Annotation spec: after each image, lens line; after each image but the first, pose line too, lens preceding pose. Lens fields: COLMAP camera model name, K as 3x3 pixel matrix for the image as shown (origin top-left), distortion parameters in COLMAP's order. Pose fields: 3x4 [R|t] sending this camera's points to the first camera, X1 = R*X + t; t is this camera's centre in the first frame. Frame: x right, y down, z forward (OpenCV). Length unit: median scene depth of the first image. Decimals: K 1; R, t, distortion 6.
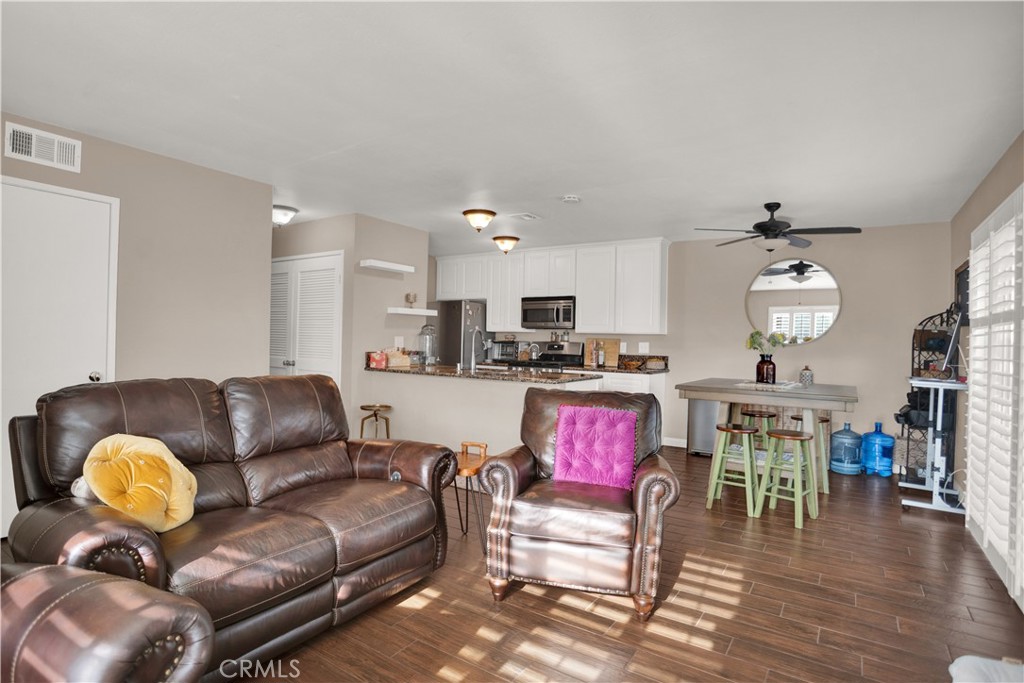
lens RADIAL K [[529.9, 0, 504.2], [0, 529.9, 339.2], [0, 0, 1]] dist [-0.052623, 0.015712]
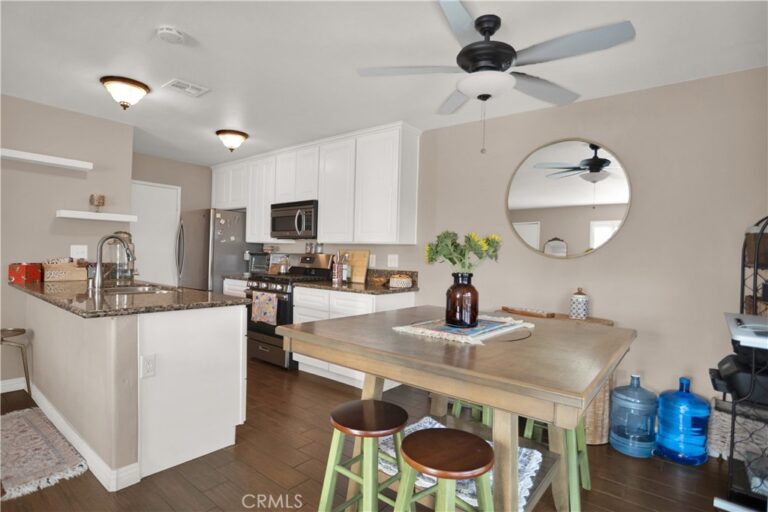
lens RADIAL K [[397.4, 0, 378.2], [0, 397.4, 254.3], [0, 0, 1]] dist [-0.052623, 0.015712]
pose [[0.995910, 0.004482, -0.090235, 0.292978], [-0.004529, 0.999990, -0.000324, 0.005974], [0.090232, 0.000732, 0.995920, 0.369763]]
